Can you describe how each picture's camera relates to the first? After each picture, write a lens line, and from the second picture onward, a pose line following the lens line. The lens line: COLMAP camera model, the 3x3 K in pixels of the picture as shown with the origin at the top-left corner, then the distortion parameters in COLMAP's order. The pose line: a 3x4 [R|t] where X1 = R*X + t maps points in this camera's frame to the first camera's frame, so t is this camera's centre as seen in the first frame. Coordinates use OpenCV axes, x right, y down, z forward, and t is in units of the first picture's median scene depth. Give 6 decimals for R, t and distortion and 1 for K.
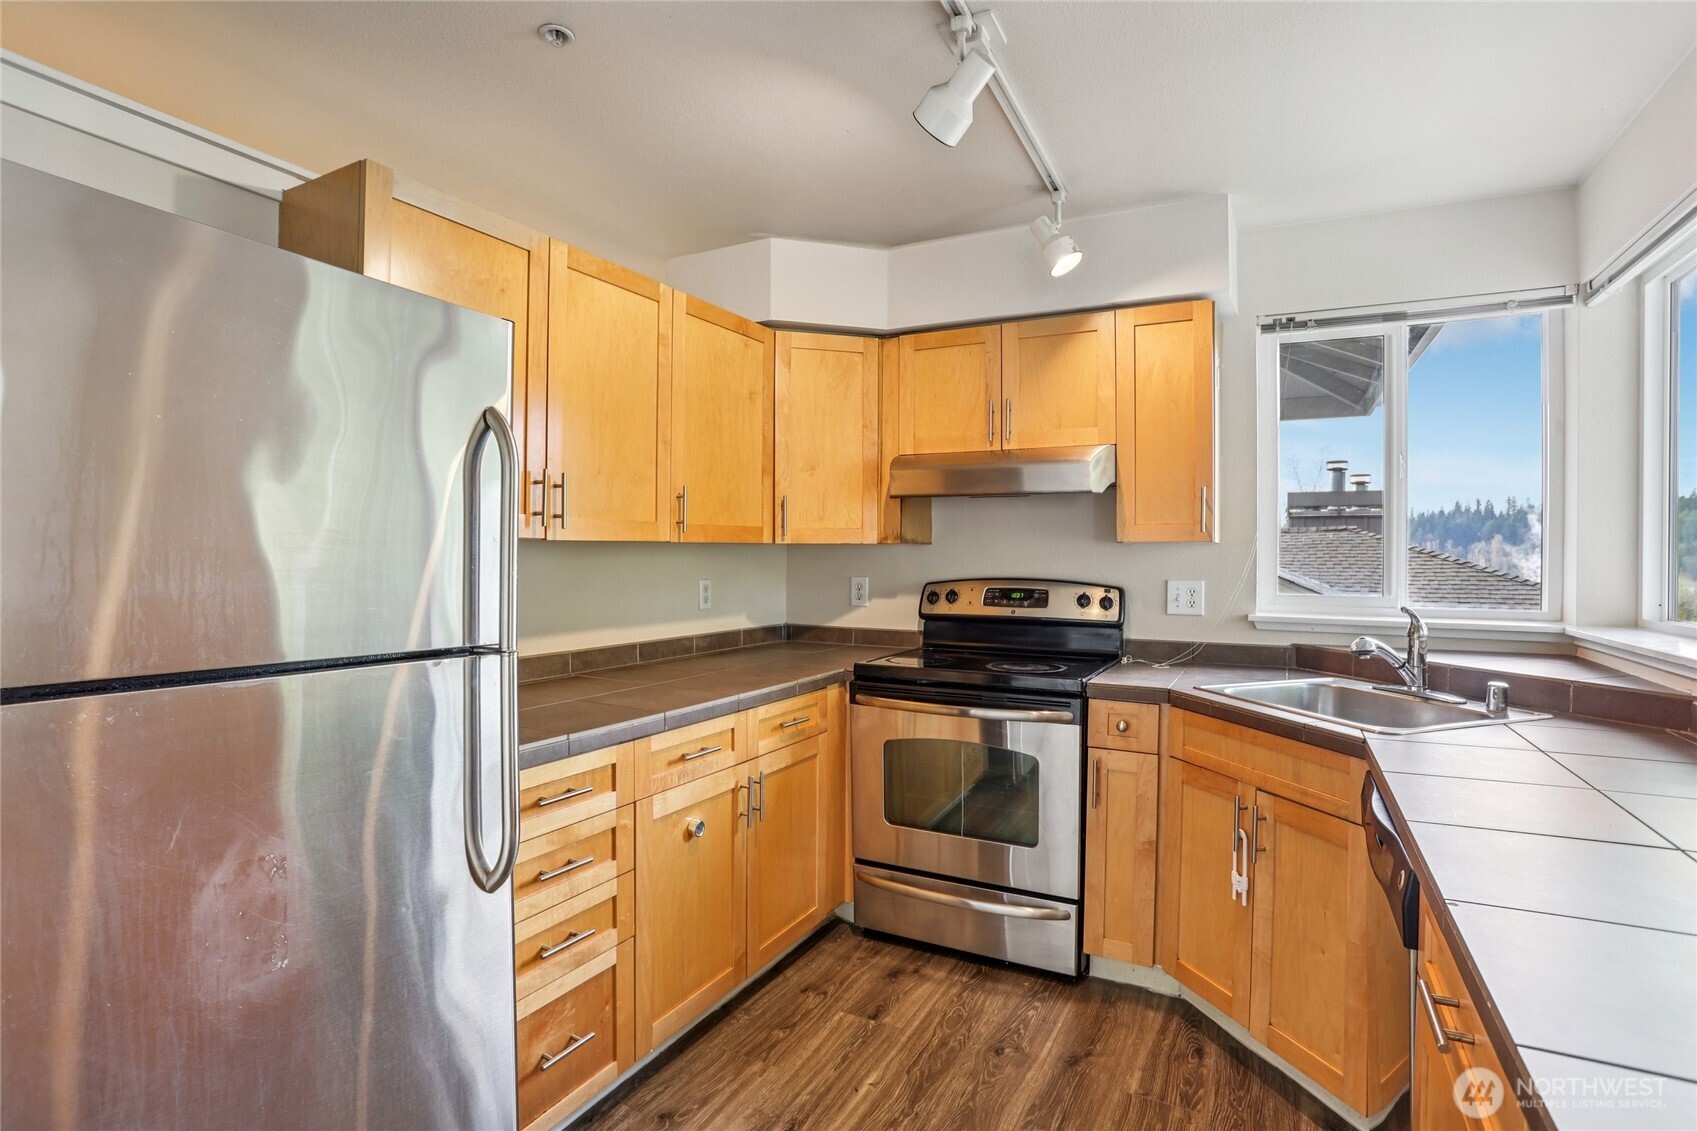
lens RADIAL K [[836.5, 0, 853.2], [0, 836.5, 556.5], [0, 0, 1]] dist [-0.069699, 0.045843]
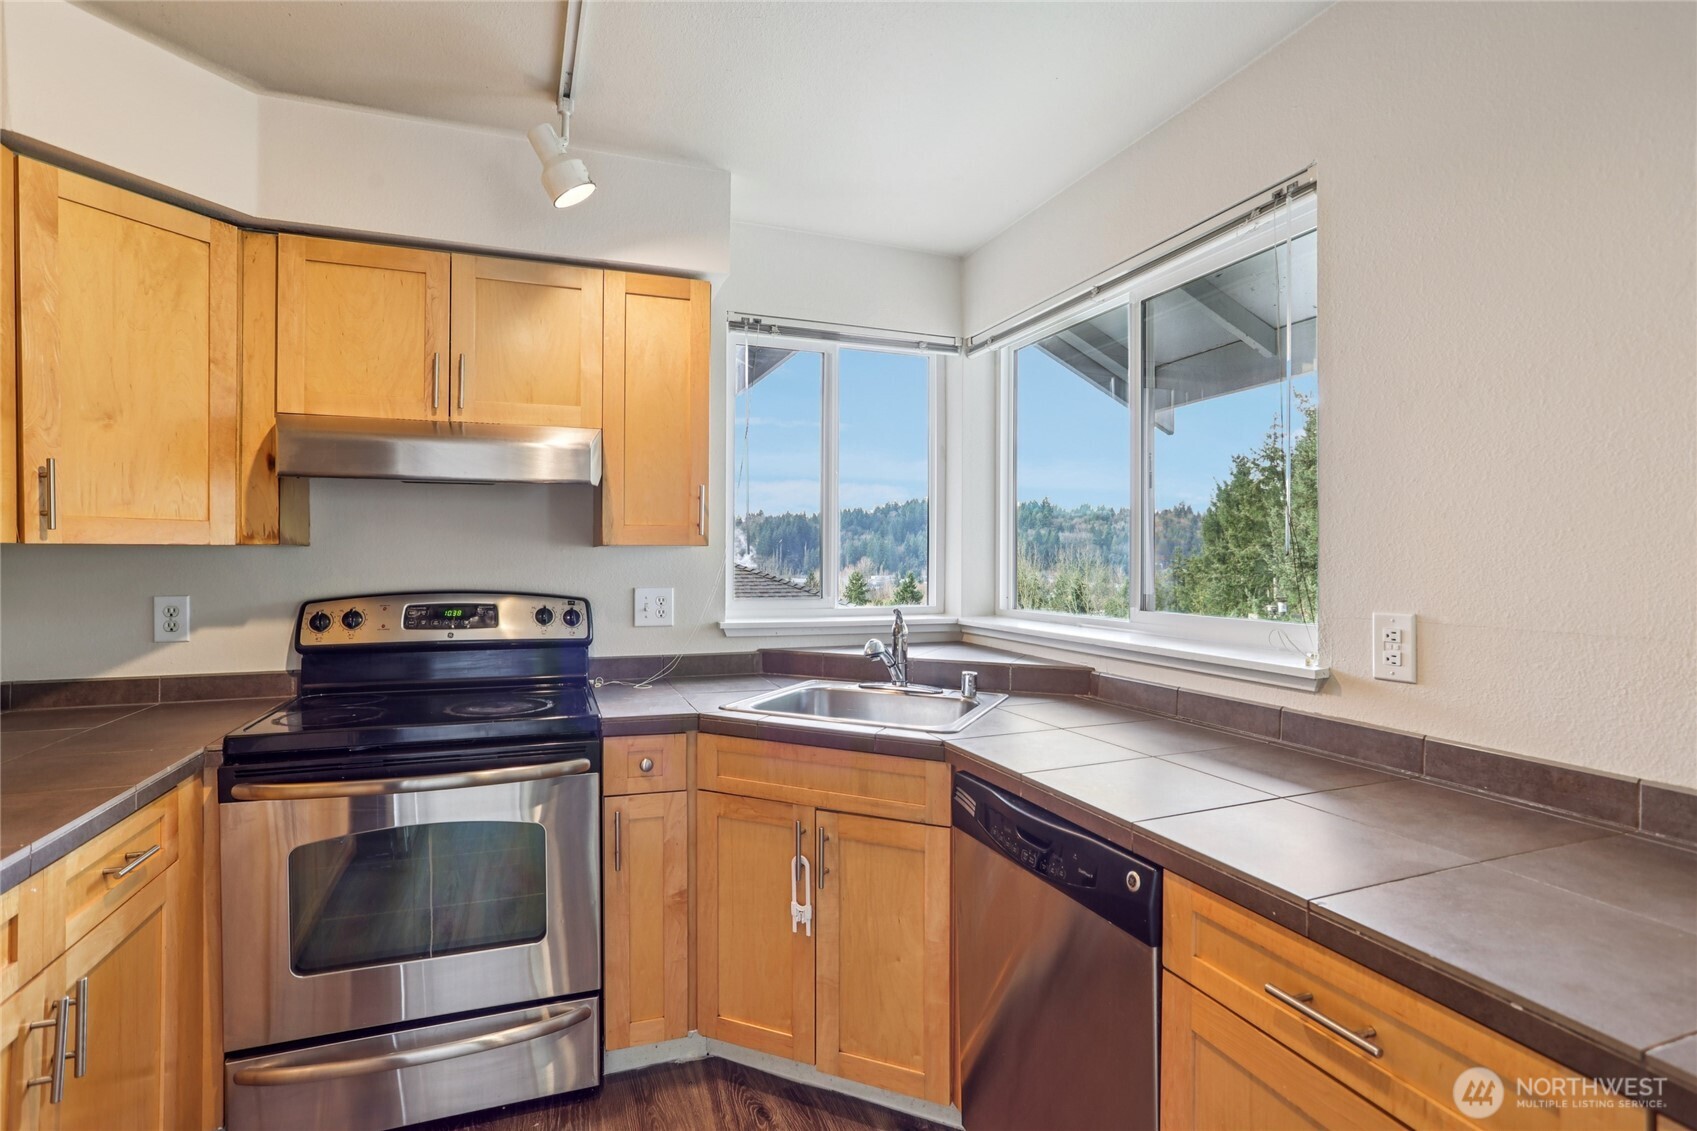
lens RADIAL K [[848.4, 0, 854.4], [0, 848.4, 556.1], [0, 0, 1]] dist [-0.044010, 0.032071]
pose [[0.667889, -0.003887, 0.744250, -0.153078], [0.002523, 0.999992, 0.002958, -0.008506], [-0.744256, -0.000098, 0.667894, 0.239487]]
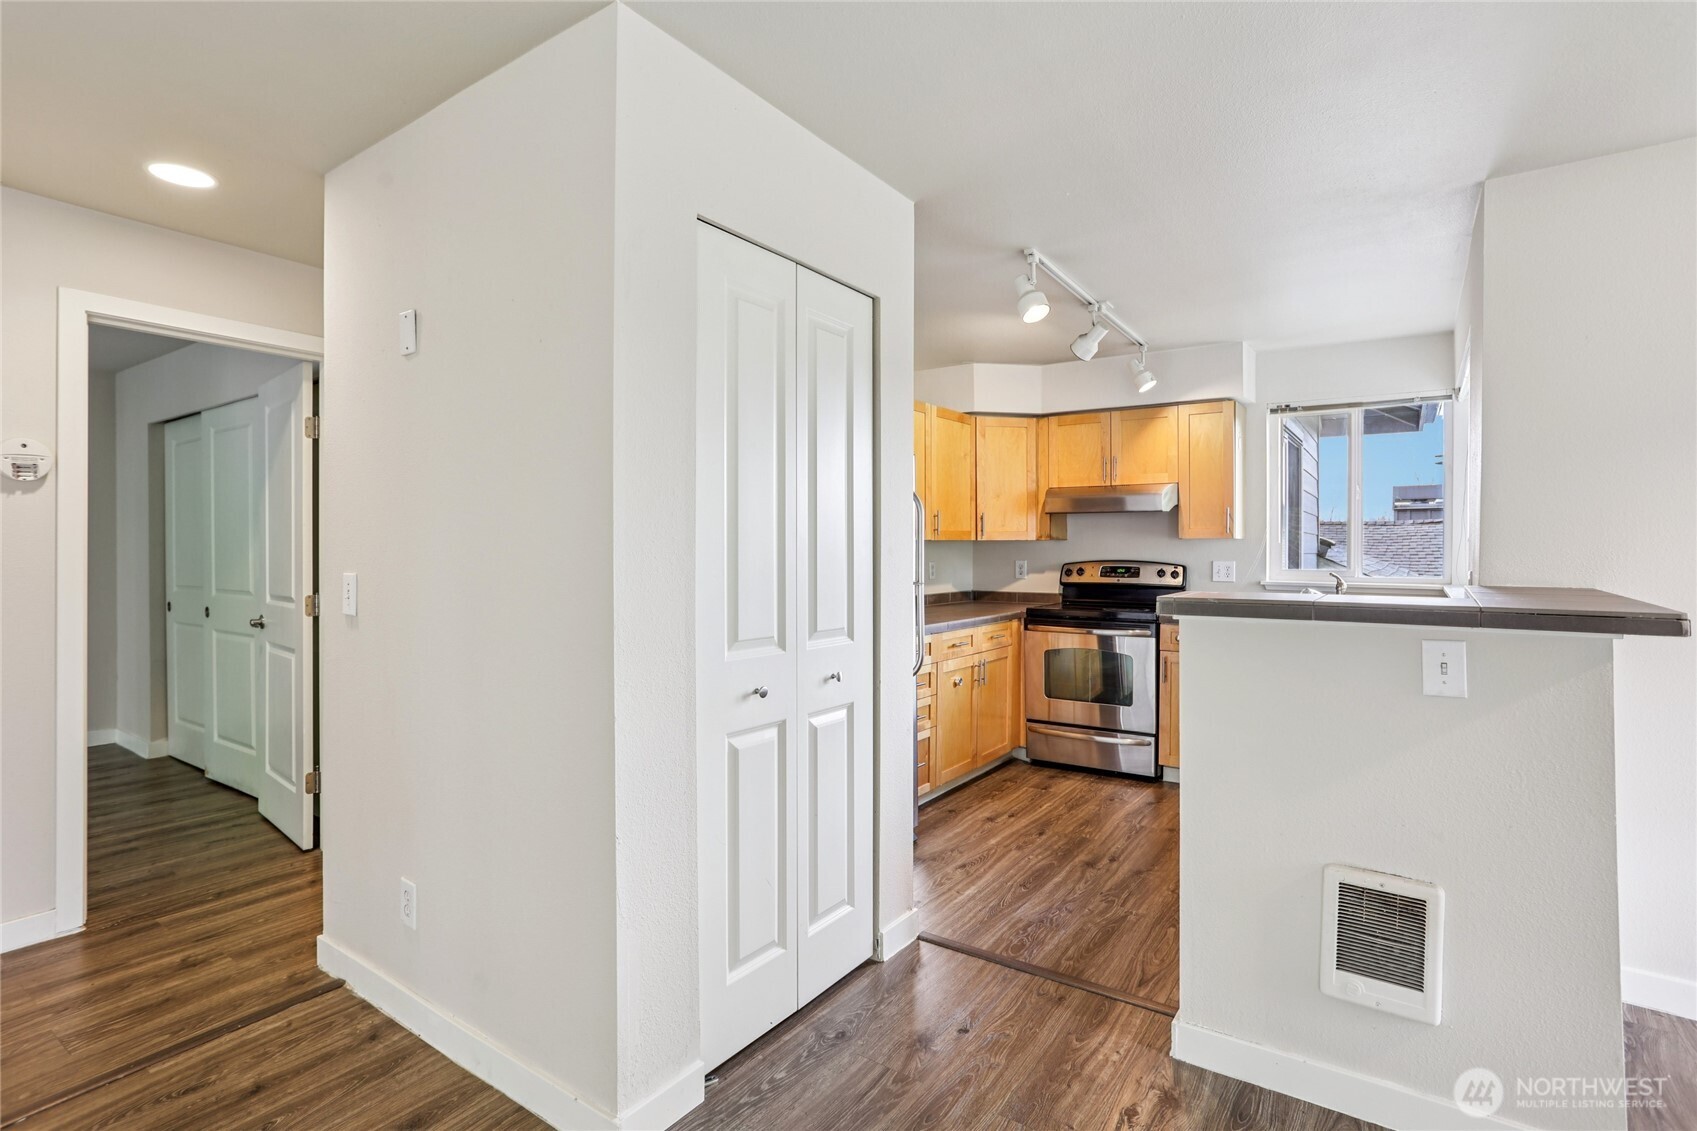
lens RADIAL K [[848.4, 0, 854.4], [0, 848.4, 556.1], [0, 0, 1]] dist [-0.044010, 0.032071]
pose [[0.993190, -0.004276, -0.116429, -0.156265], [0.004959, 0.999972, 0.005571, 0.006370], [0.116402, -0.006111, 0.993183, -0.852475]]
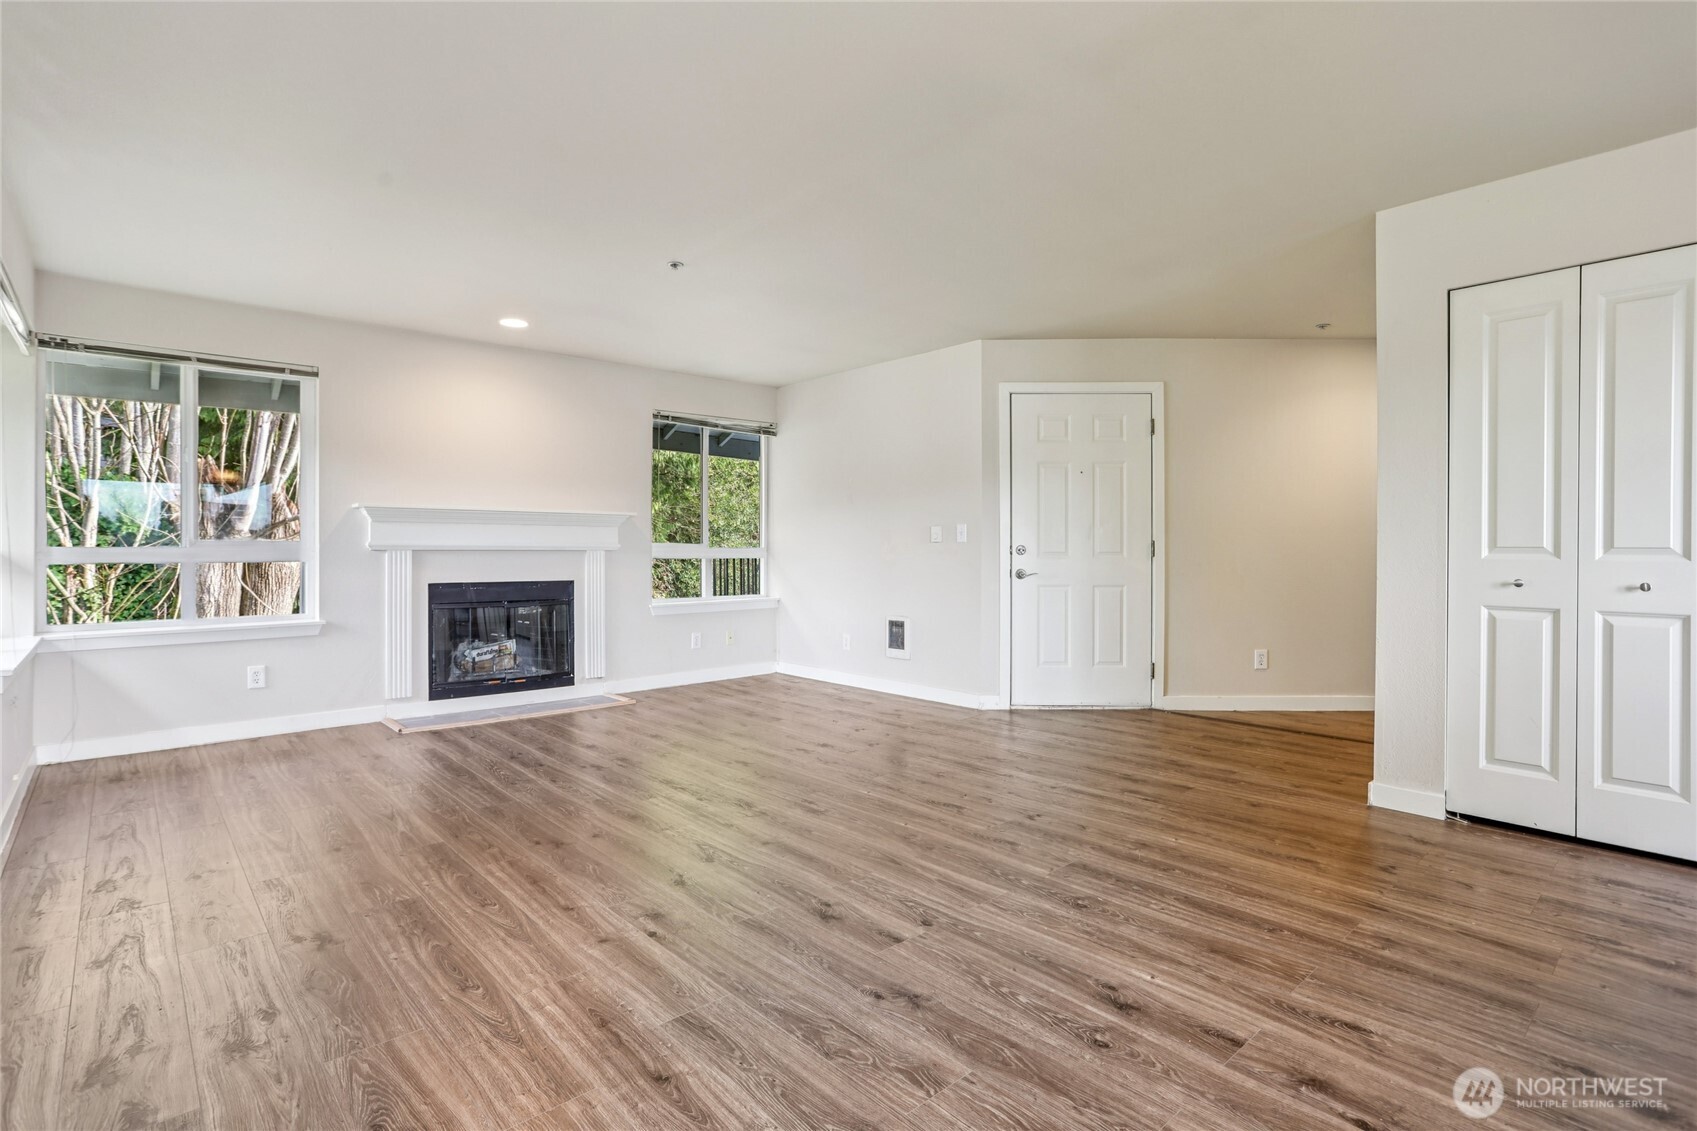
lens RADIAL K [[836.5, 0, 853.2], [0, 836.5, 556.5], [0, 0, 1]] dist [-0.069699, 0.045843]
pose [[-0.356144, -0.002881, -0.934426, 0.975222], [-0.005379, 0.999985, -0.001033, 0.105893], [0.934415, 0.004658, -0.356155, -0.535206]]
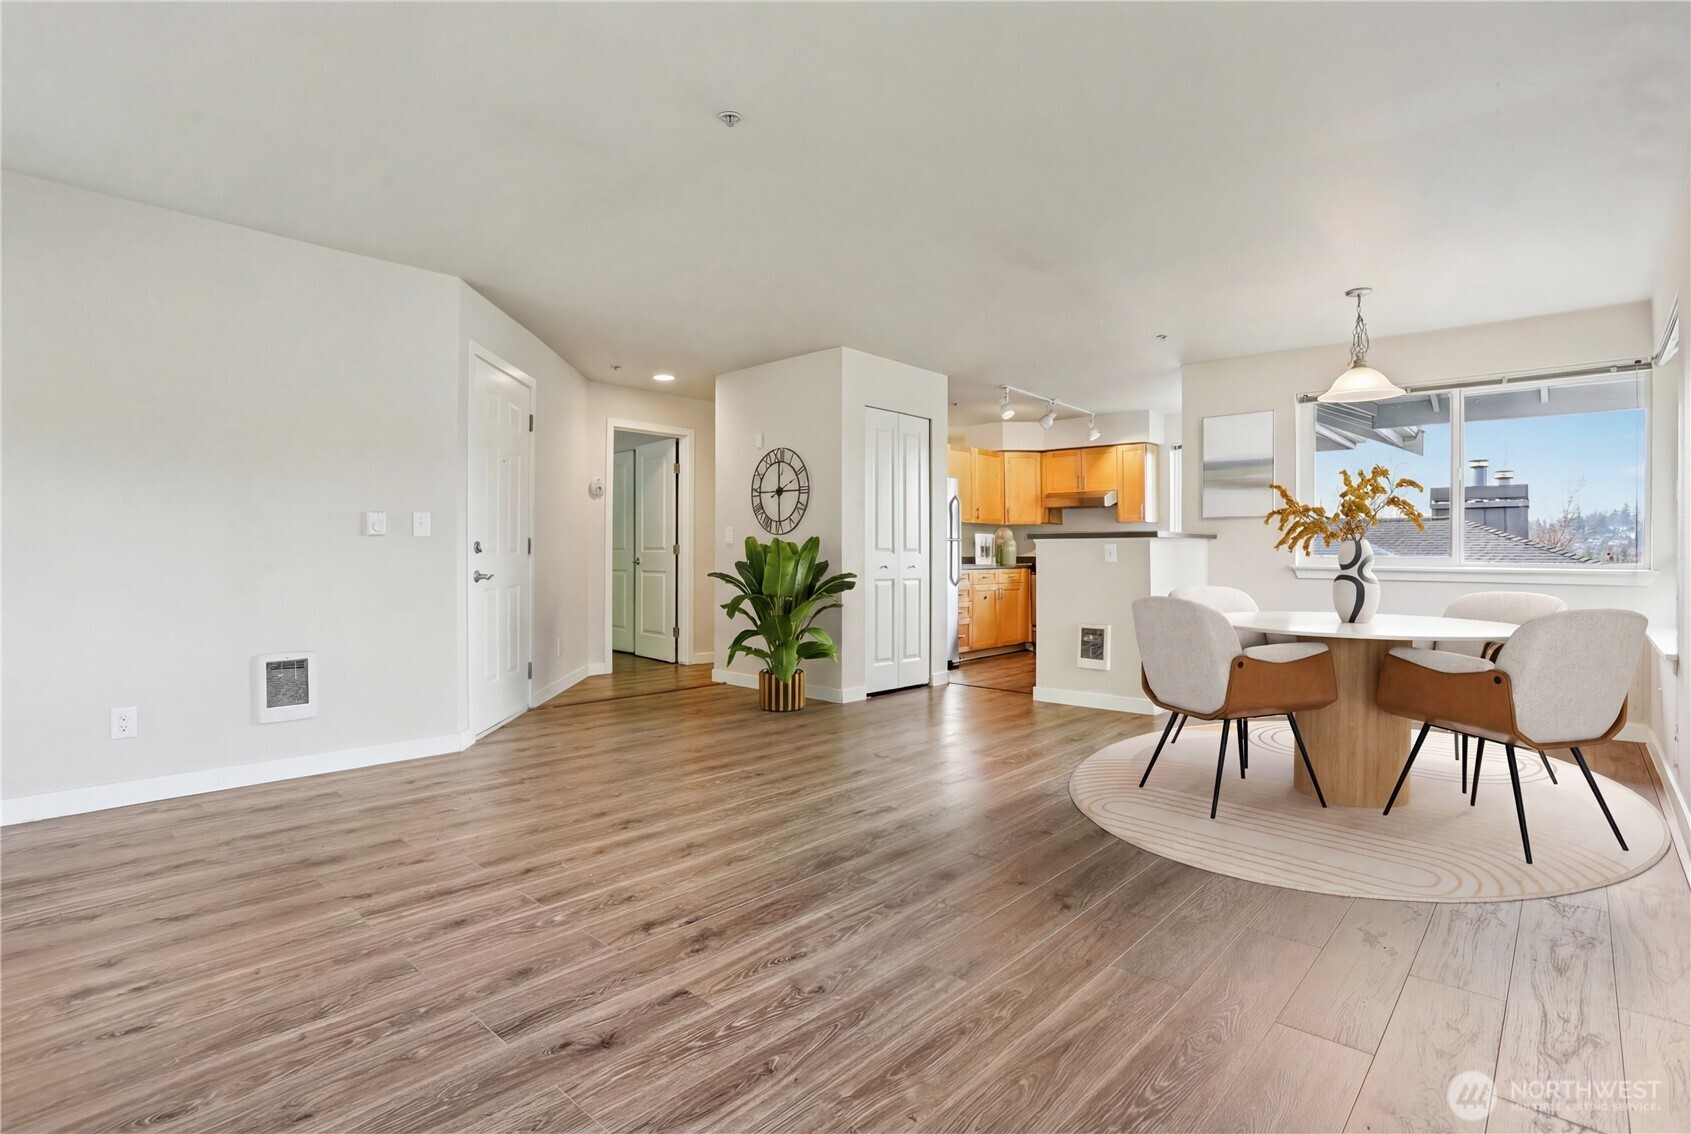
lens RADIAL K [[833.6, 0, 850.2], [0, 833.6, 558.0], [0, 0, 1]] dist [-0.069699, 0.045843]
pose [[0.969027, -0.001548, -0.246949, 0.112715], [0.002564, 0.999990, 0.003790, 0.103072], [0.246940, -0.004306, 0.969021, -2.213448]]
